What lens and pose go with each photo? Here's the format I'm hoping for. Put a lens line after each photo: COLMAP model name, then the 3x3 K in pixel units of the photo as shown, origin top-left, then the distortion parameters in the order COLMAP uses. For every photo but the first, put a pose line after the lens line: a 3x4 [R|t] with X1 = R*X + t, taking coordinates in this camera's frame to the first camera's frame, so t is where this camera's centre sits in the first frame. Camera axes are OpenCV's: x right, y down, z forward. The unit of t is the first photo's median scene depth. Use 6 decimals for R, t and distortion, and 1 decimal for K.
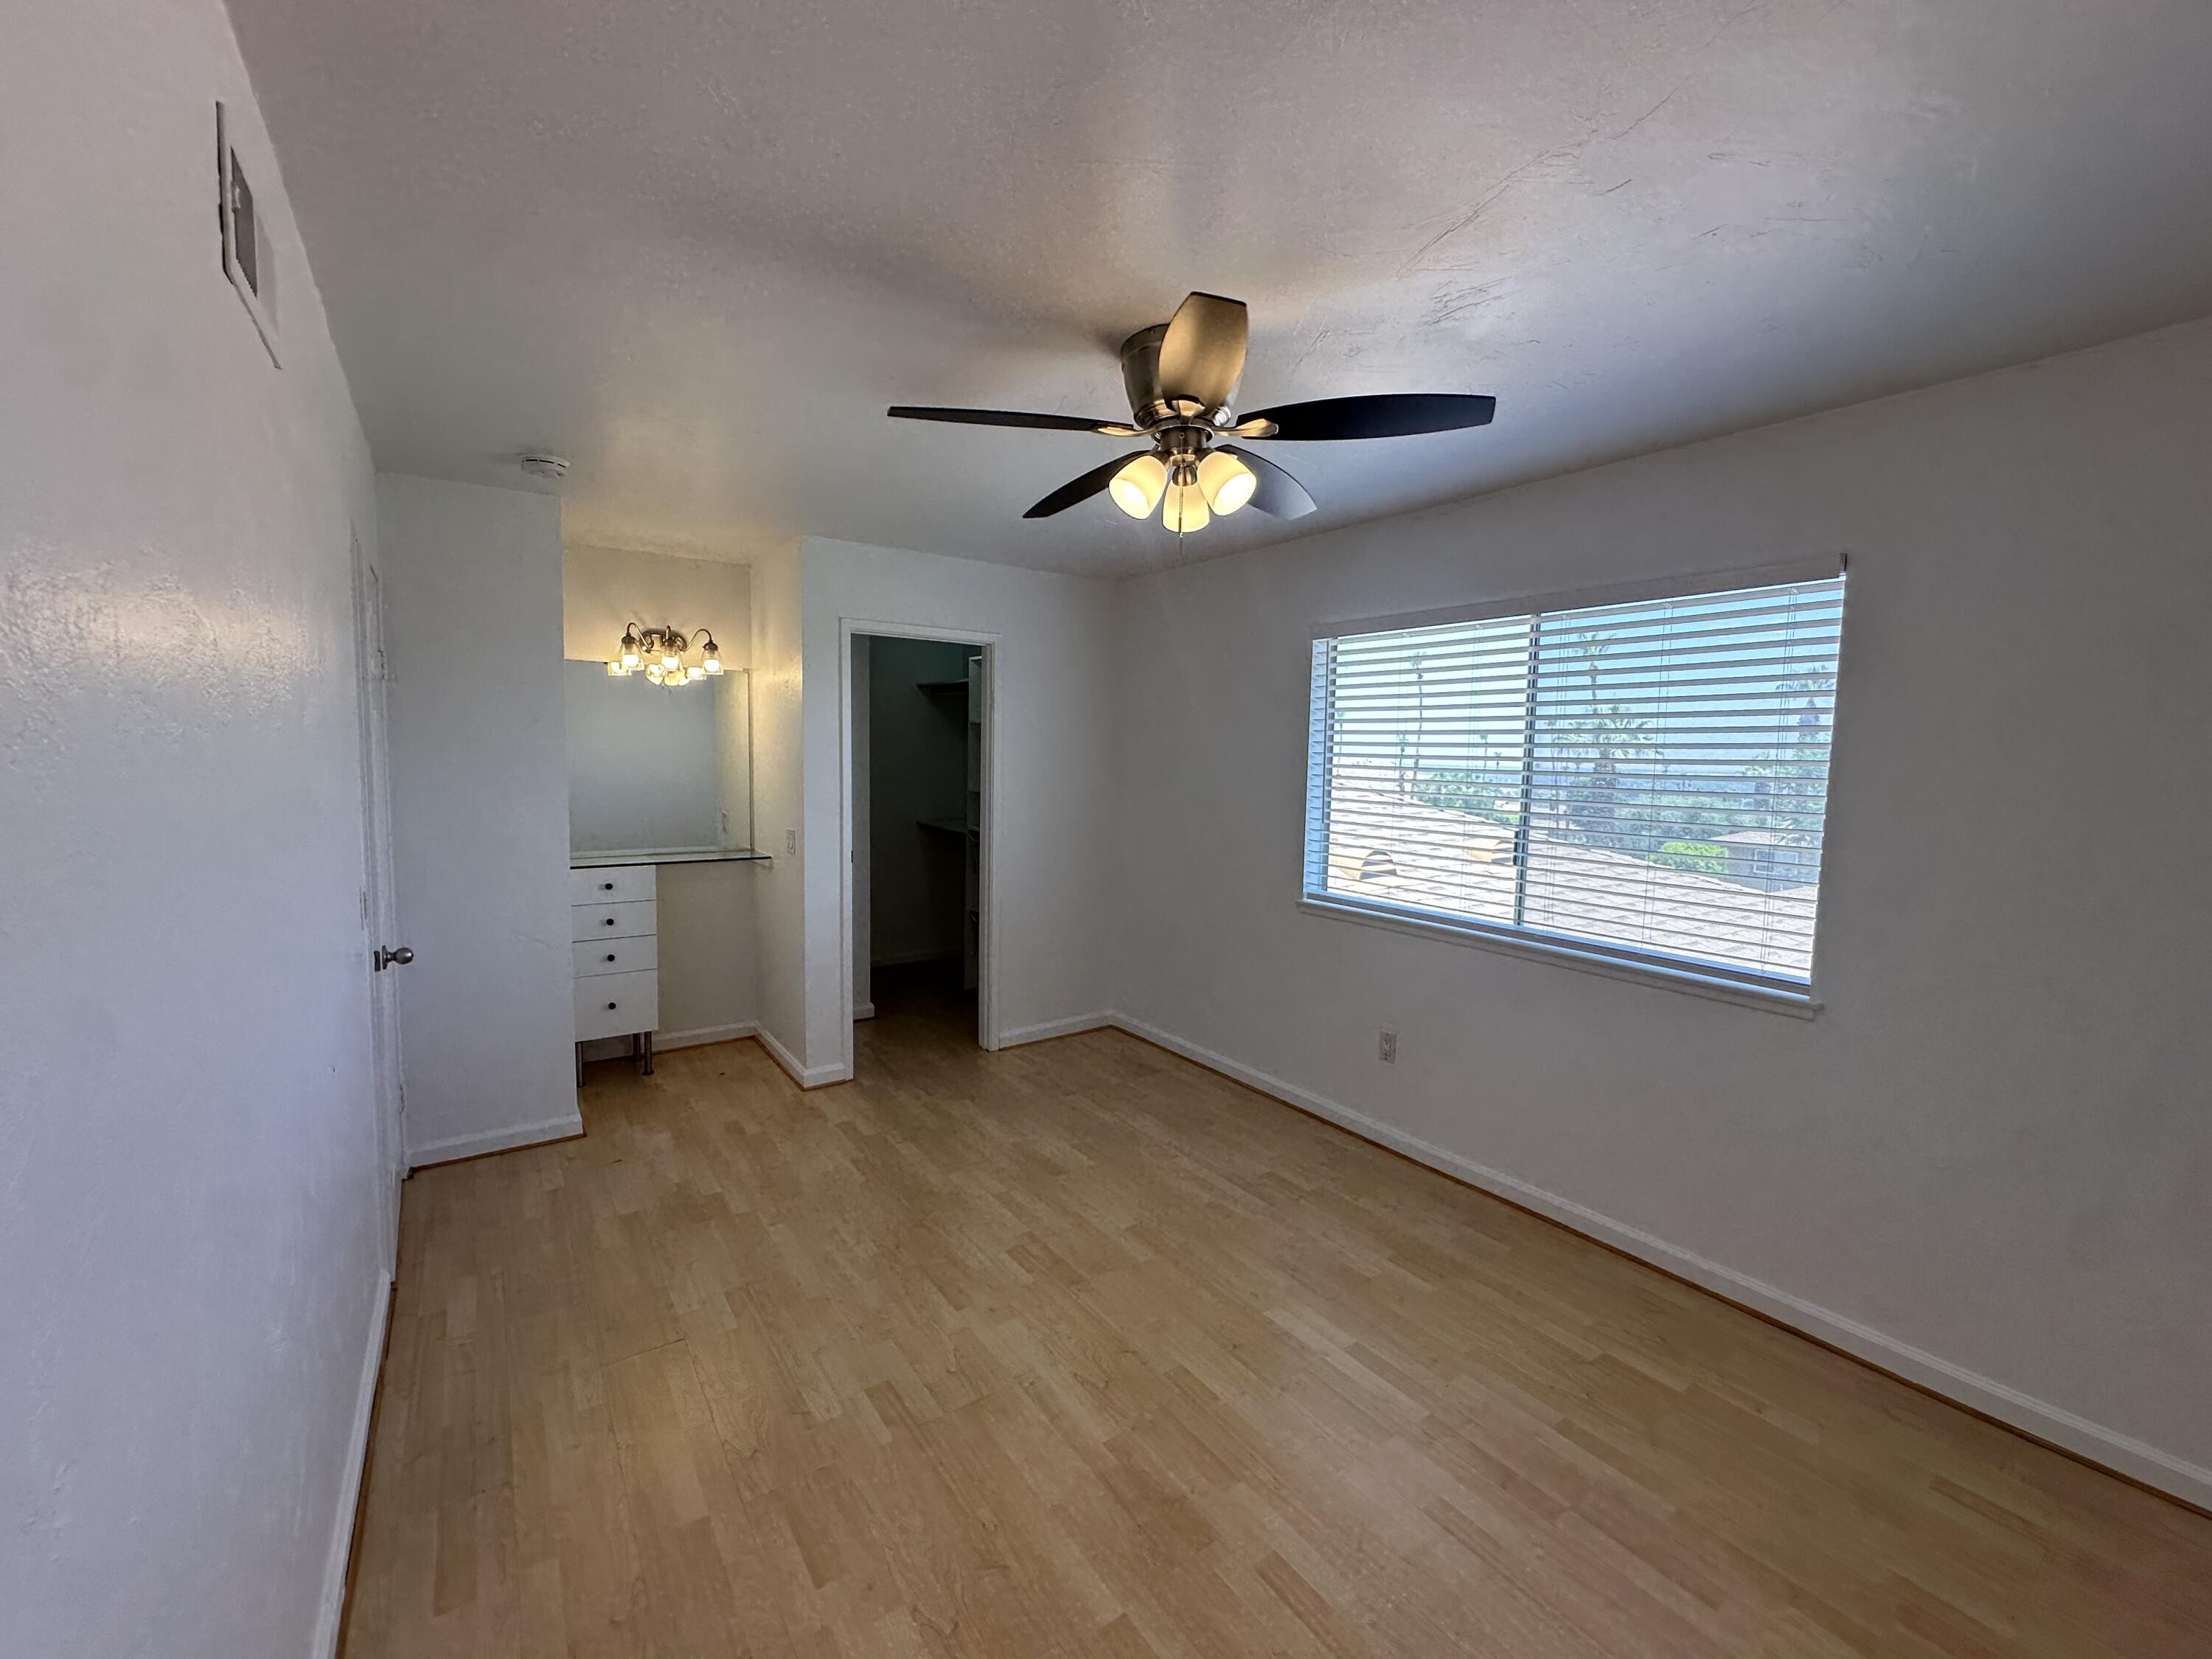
lens RADIAL K [[888.4, 0, 1106.0], [0, 888.4, 829.5], [0, 0, 1]] dist [-0.003402, 0.000161]
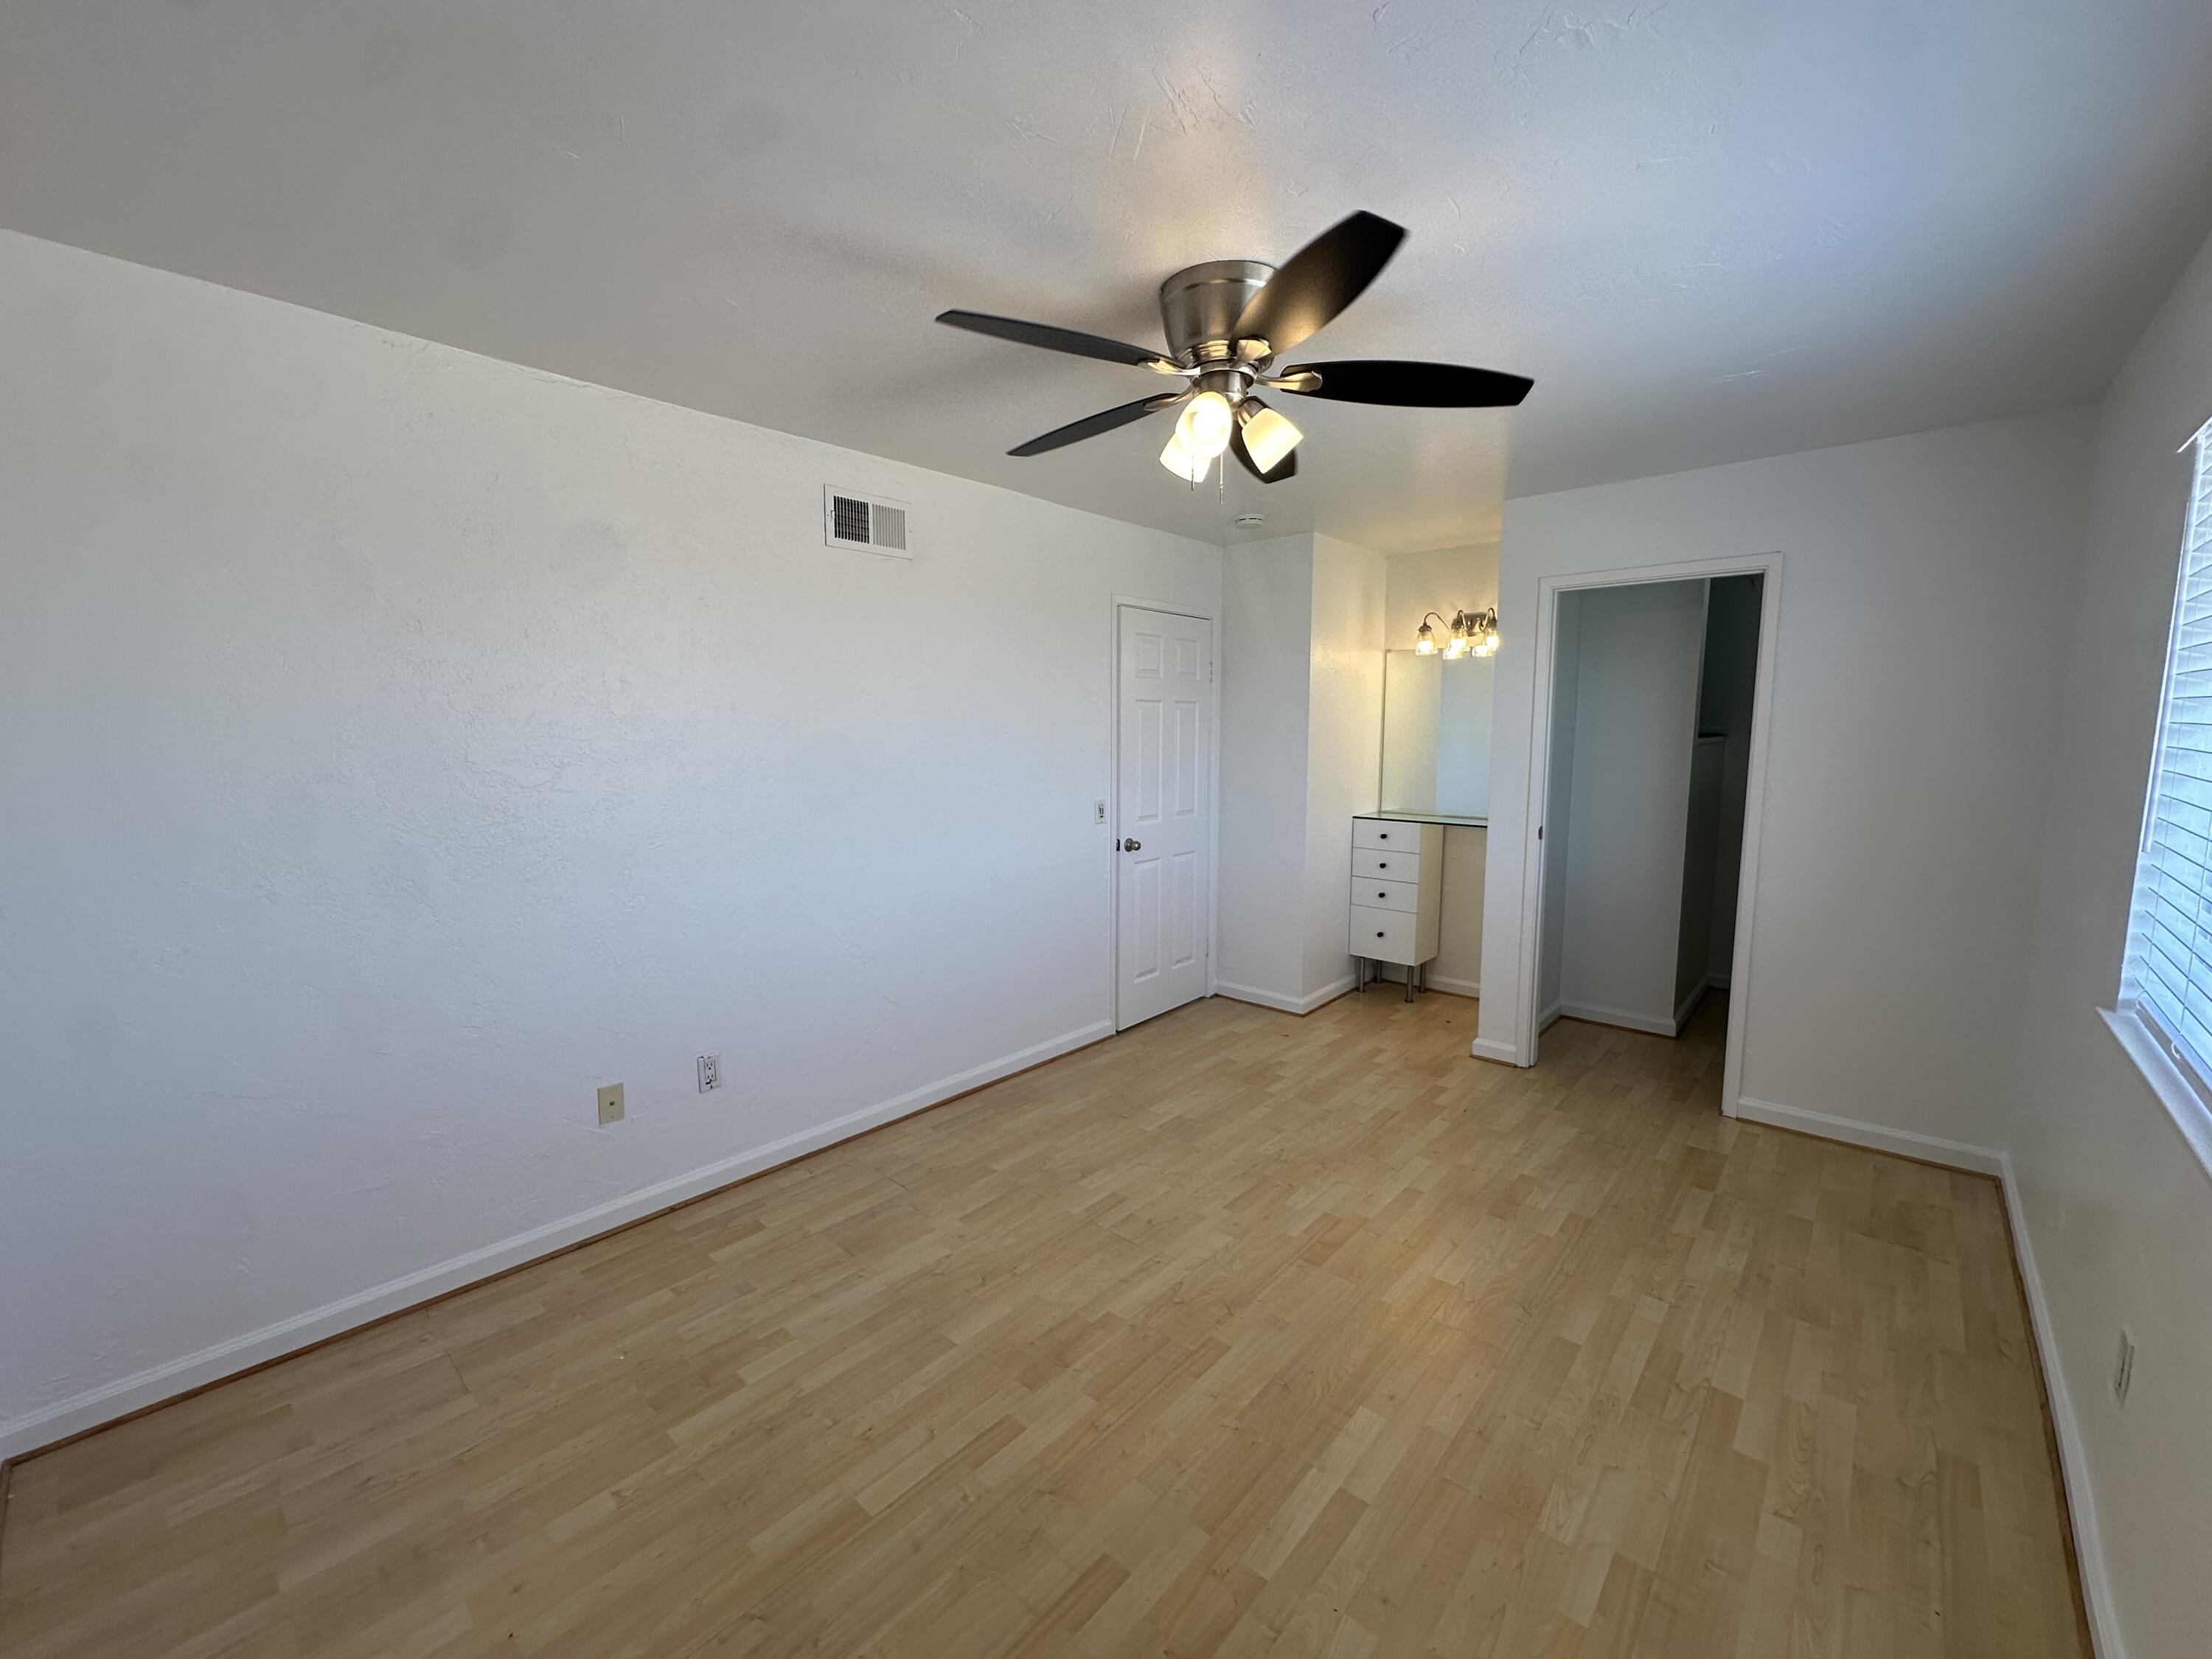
lens RADIAL K [[894.7, 0, 1106.0], [0, 894.7, 829.5], [0, 0, 1]] dist [-0.018729, 0.000027]
pose [[0.219156, 0.096383, -0.970918, 0.586051], [-0.081167, 0.993461, 0.080300, -0.011958], [0.972308, 0.061209, 0.225546, 0.386680]]
